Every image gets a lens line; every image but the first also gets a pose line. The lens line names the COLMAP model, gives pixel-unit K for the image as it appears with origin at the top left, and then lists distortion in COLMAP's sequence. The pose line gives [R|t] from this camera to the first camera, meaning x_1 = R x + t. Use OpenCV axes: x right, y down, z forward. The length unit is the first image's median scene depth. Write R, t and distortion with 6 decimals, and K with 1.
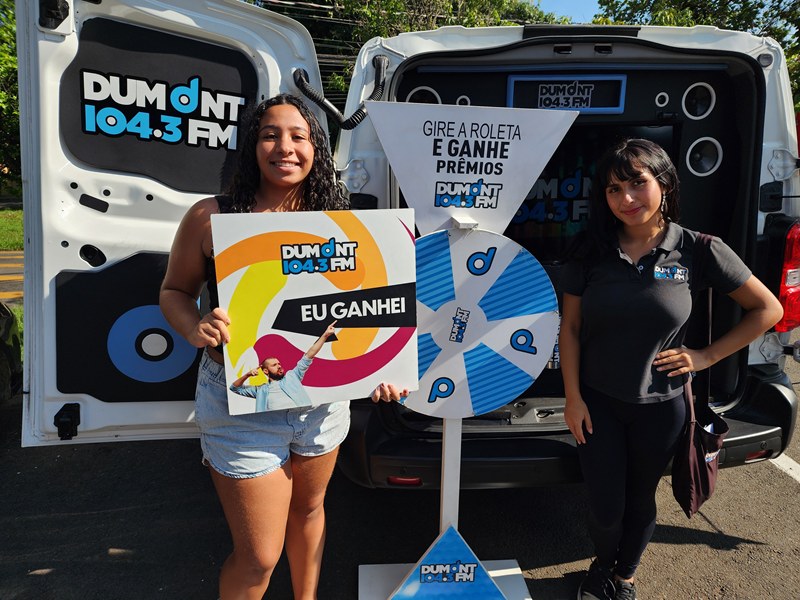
lens RADIAL K [[532.7, 0, 402.4], [0, 532.7, 304.2], [0, 0, 1]] dist [0.064338, -0.057325]
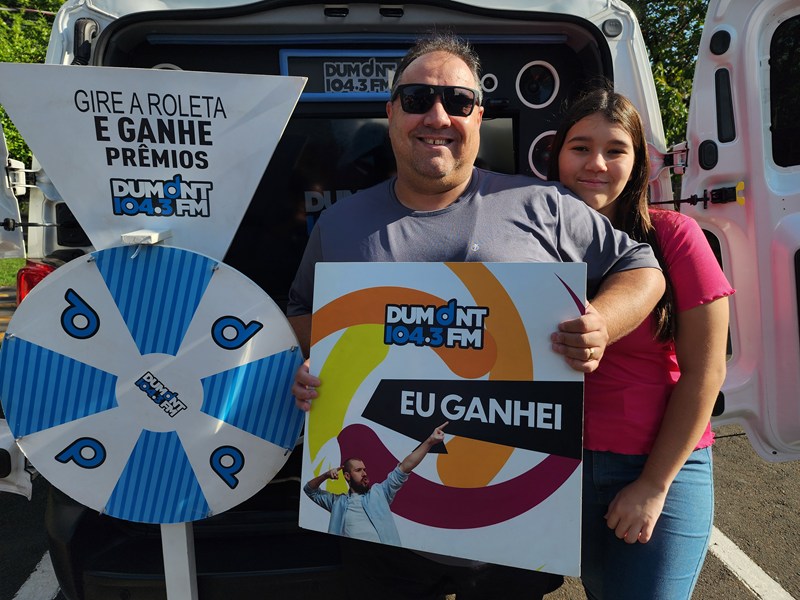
lens RADIAL K [[541.7, 0, 387.8], [0, 541.7, 304.4], [0, 0, 1]] dist [0.060542, -0.061932]
pose [[0.999802, -0.017052, 0.010274, 0.404255], [0.017647, 0.997992, -0.060826, -0.018415], [-0.009216, 0.060996, 0.998095, 0.297408]]
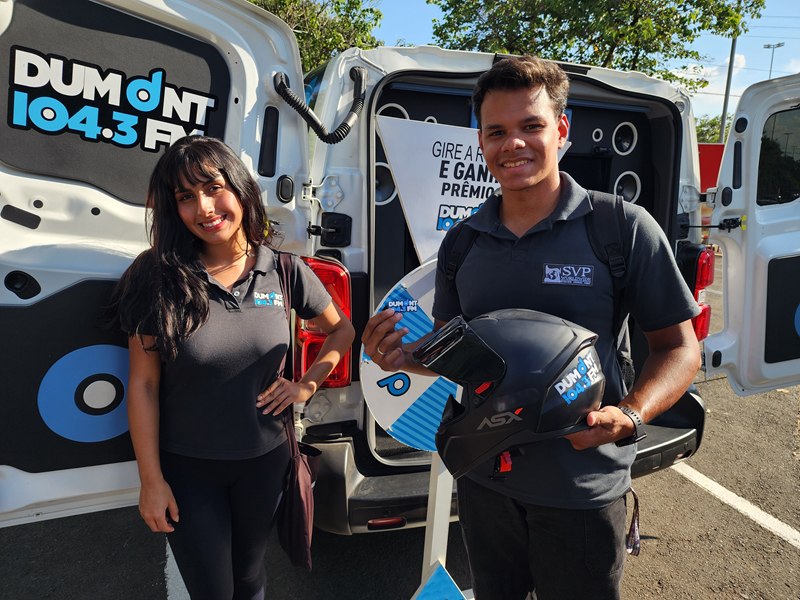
lens RADIAL K [[535.9, 0, 395.4], [0, 535.9, 302.2], [0, 0, 1]] dist [0.054889, -0.052247]
pose [[0.958274, -0.016965, 0.285346, -0.285302], [0.025130, 0.999372, -0.024978, -0.032375], [-0.284743, 0.031106, 0.958099, 0.107181]]
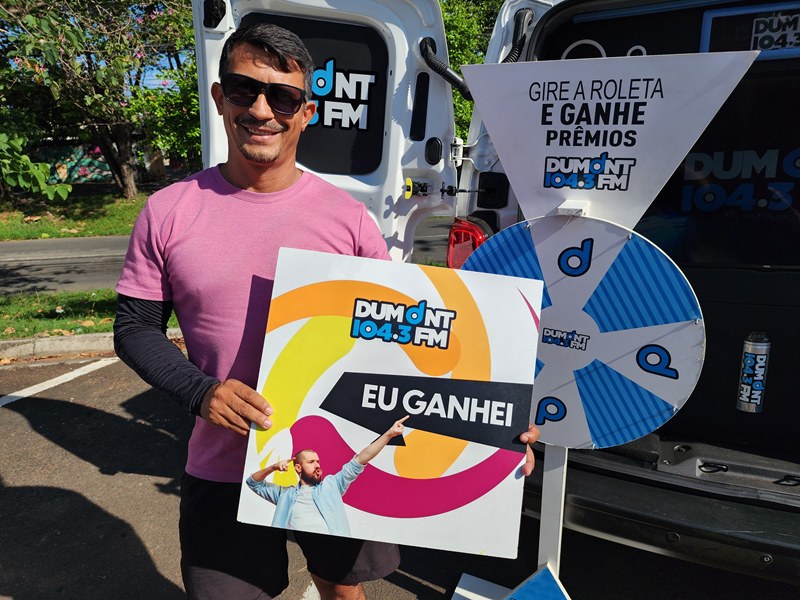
lens RADIAL K [[532.7, 0, 402.4], [0, 532.7, 304.2], [0, 0, 1]] dist [0.064338, -0.057325]
pose [[0.870283, 0.115855, -0.478733, 0.287736], [-0.098765, 0.993250, 0.060826, -0.033379], [0.482549, -0.005654, 0.875851, 0.169568]]
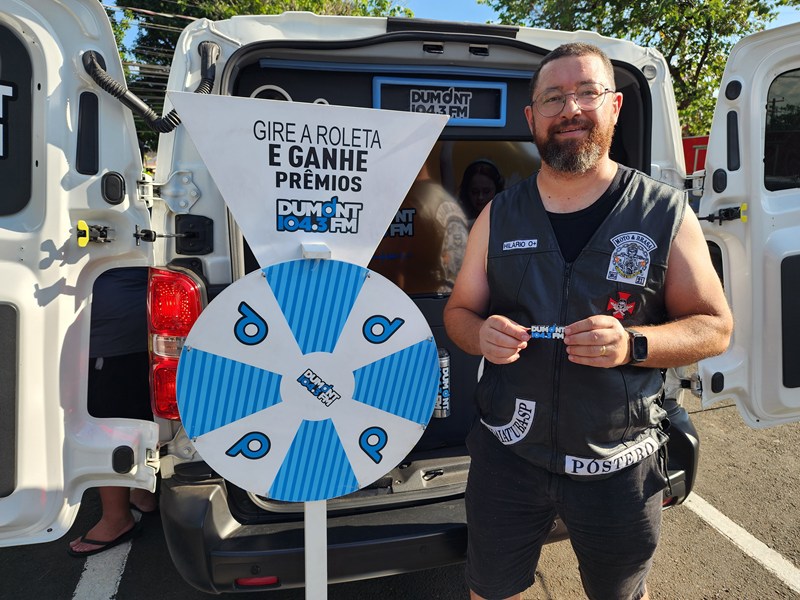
lens RADIAL K [[538.4, 0, 397.5], [0, 538.4, 307.0], [0, 0, 1]] dist [0.060795, -0.061083]
pose [[0.986510, -0.027799, 0.161323, 0.103797], [0.034115, 0.998751, -0.036515, -0.038829], [-0.160106, 0.041526, 0.986226, 0.204463]]
